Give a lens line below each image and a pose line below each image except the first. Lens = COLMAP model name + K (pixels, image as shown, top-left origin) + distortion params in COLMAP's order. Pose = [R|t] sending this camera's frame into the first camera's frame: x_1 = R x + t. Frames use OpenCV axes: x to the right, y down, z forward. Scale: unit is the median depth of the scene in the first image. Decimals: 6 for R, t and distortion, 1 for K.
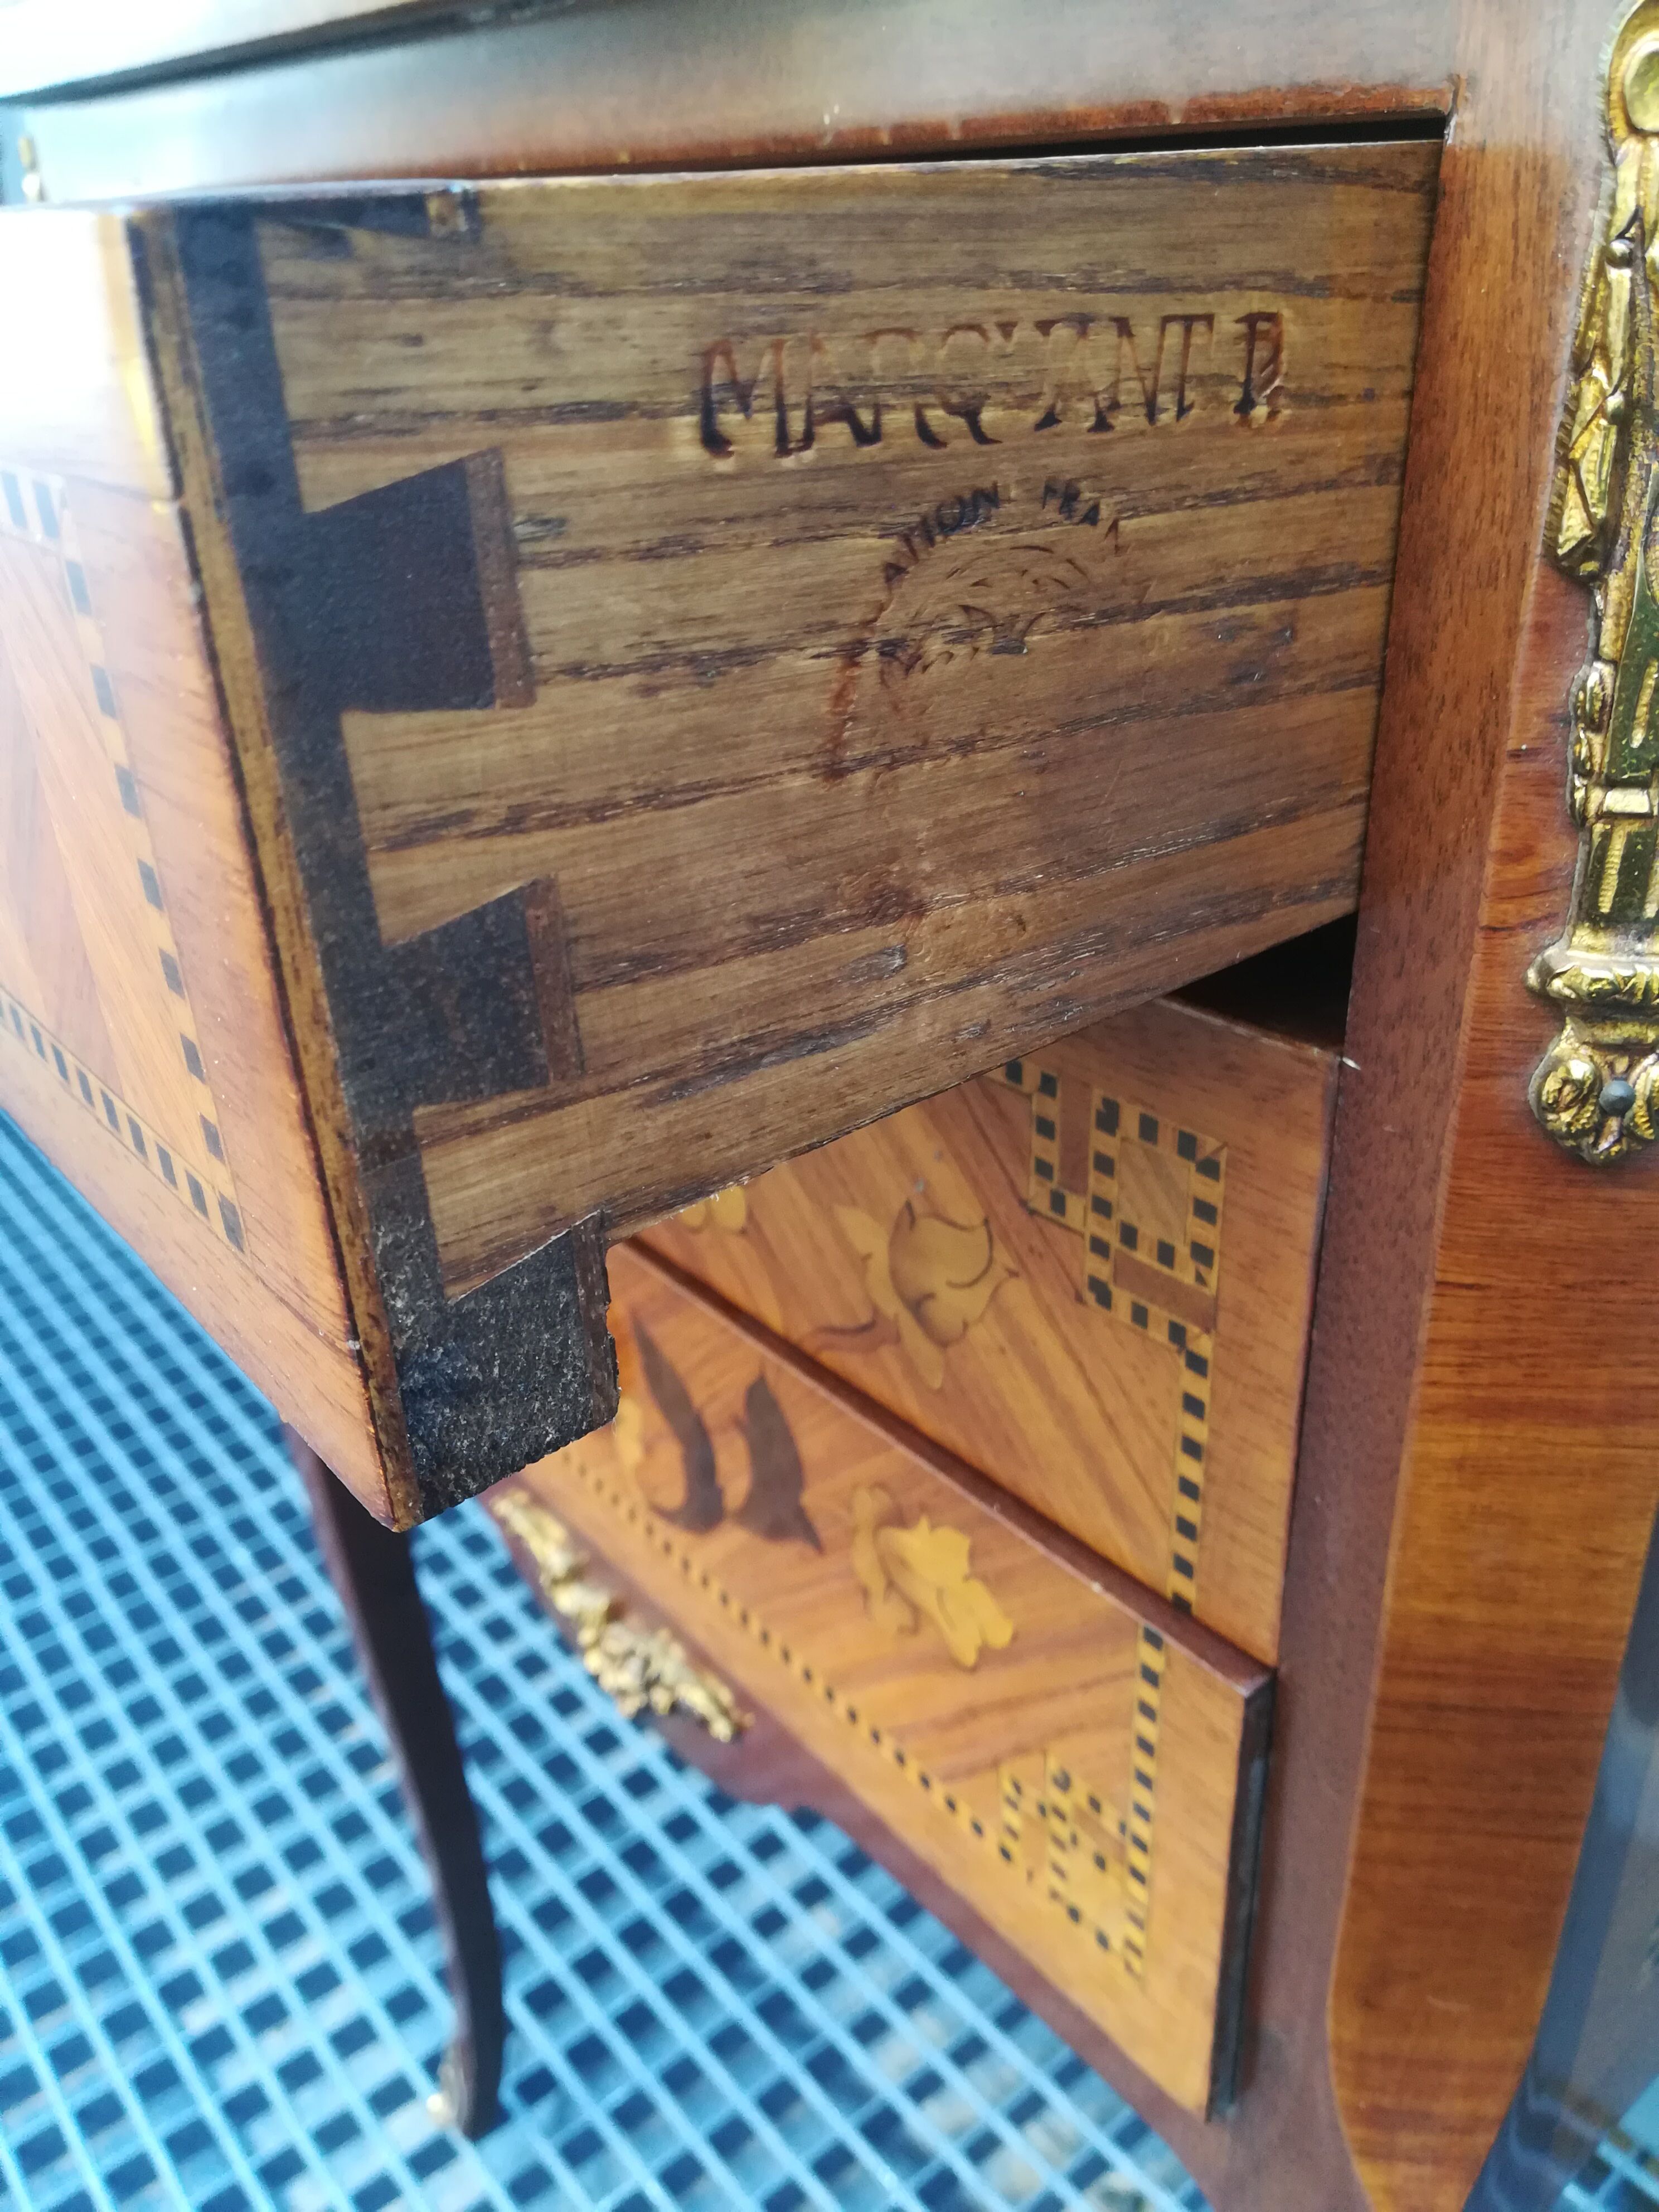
lens RADIAL K [[1766.8, 0, 814.4], [0, 1766.8, 1099.1], [0, 0, 1]] dist [0.034830, -0.087987]
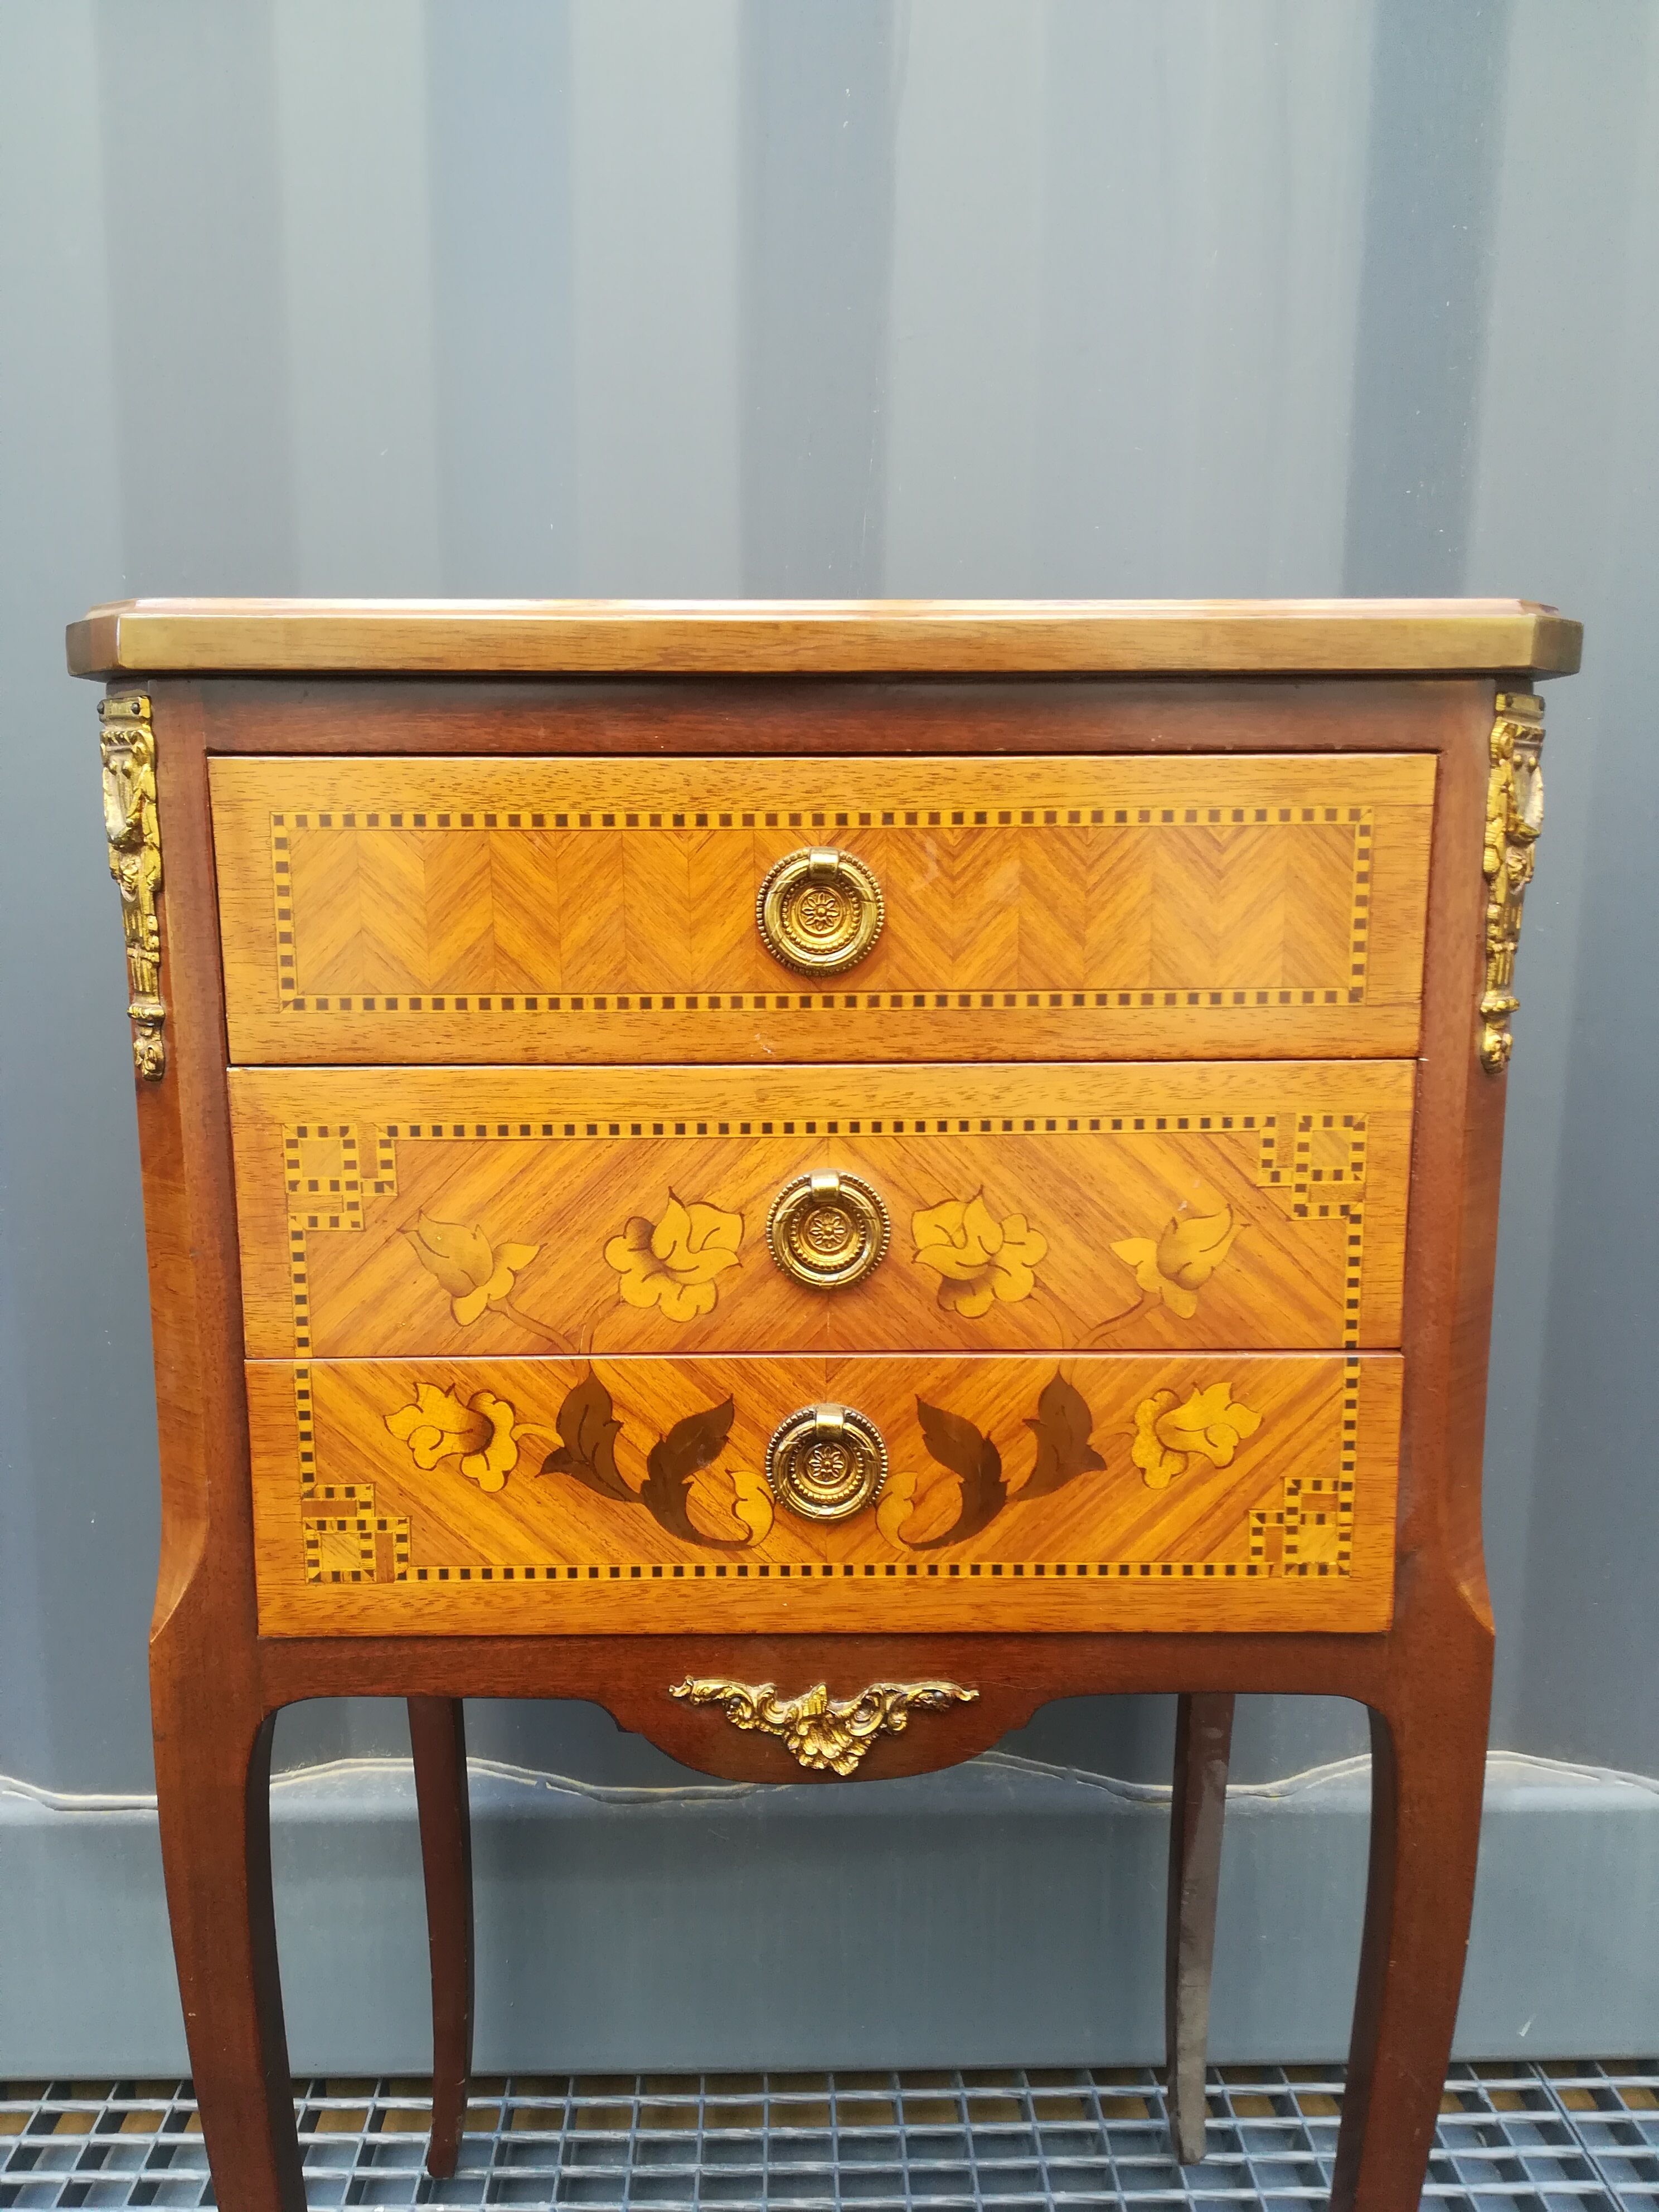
lens RADIAL K [[1656.9, 0, 833.5], [0, 1656.9, 1127.1], [0, 0, 1]] dist [0.117508, -0.213816]
pose [[0.617720, -0.096703, 0.780429, -2.009299], [0.333809, 0.930810, -0.148878, 0.138120], [-0.712035, 0.352479, 0.607260, 0.091108]]
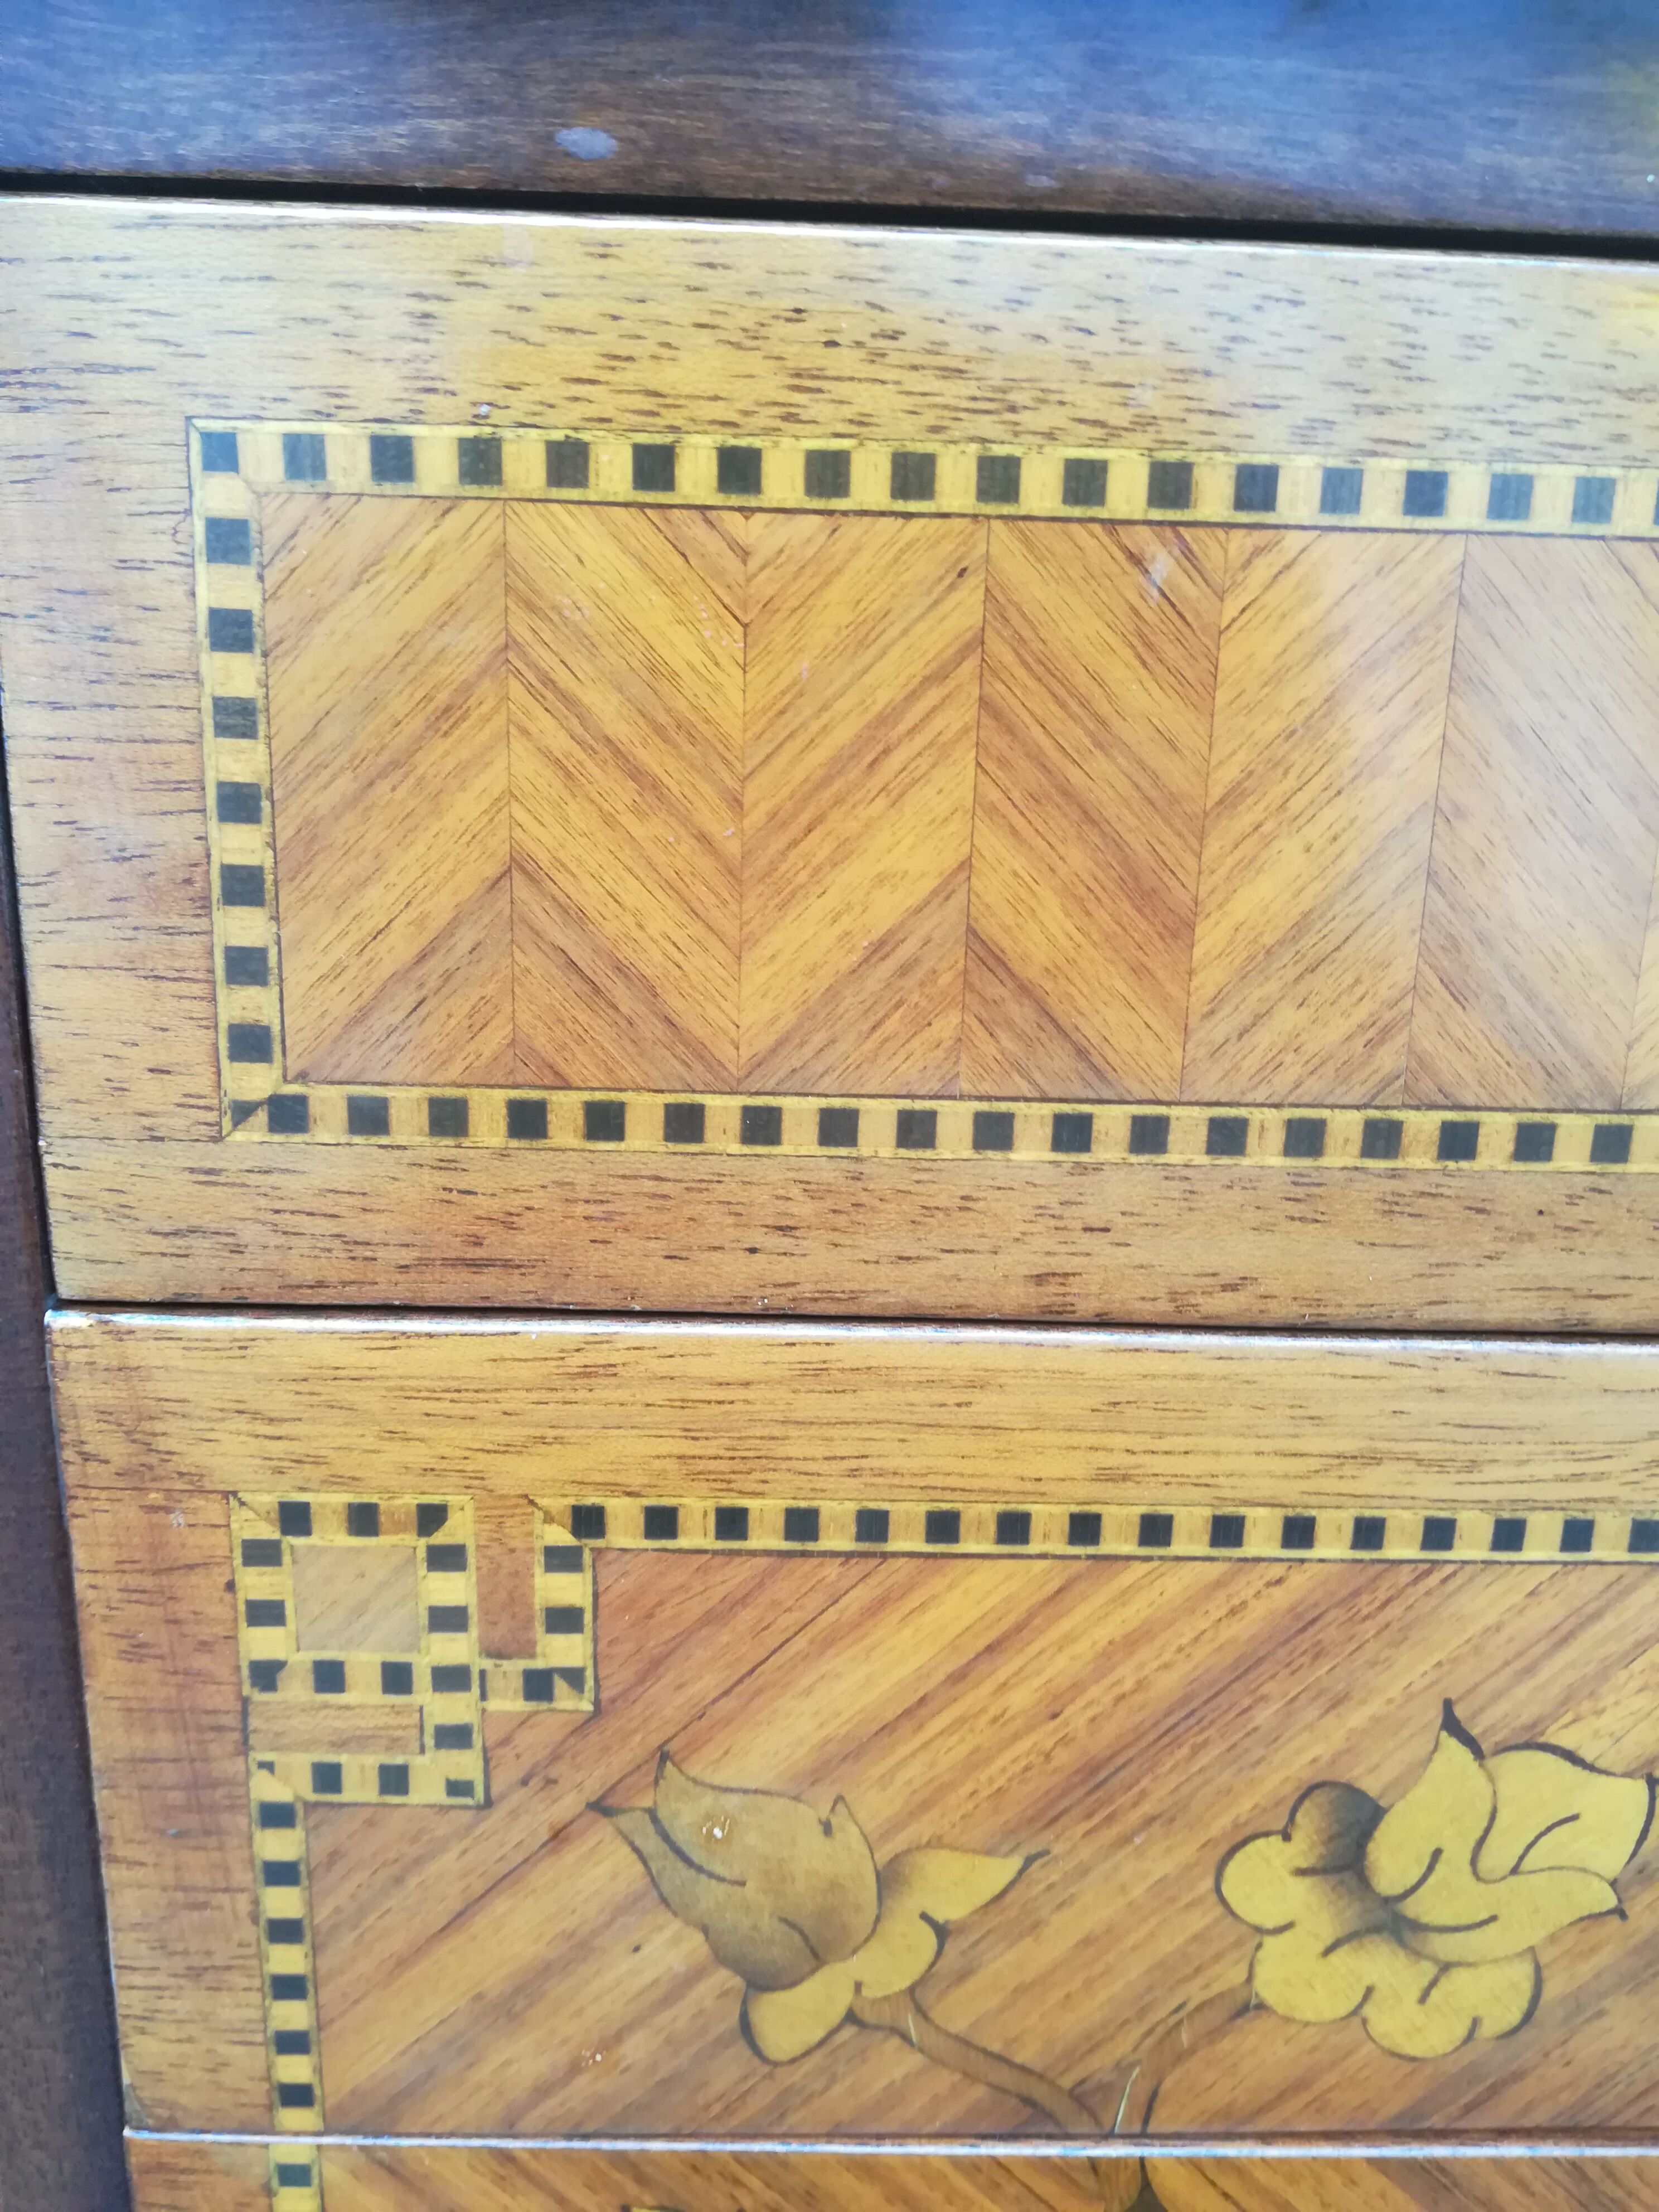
lens RADIAL K [[1661.2, 0, 829.5], [0, 1661.2, 1106.0], [0, 0, 1]] dist [0.036316, -0.071364]
pose [[0.602203, -0.150901, 0.783952, -1.070392], [0.307011, 0.950233, -0.052927, -0.490092], [-0.736950, 0.272555, 0.618561, 1.342091]]
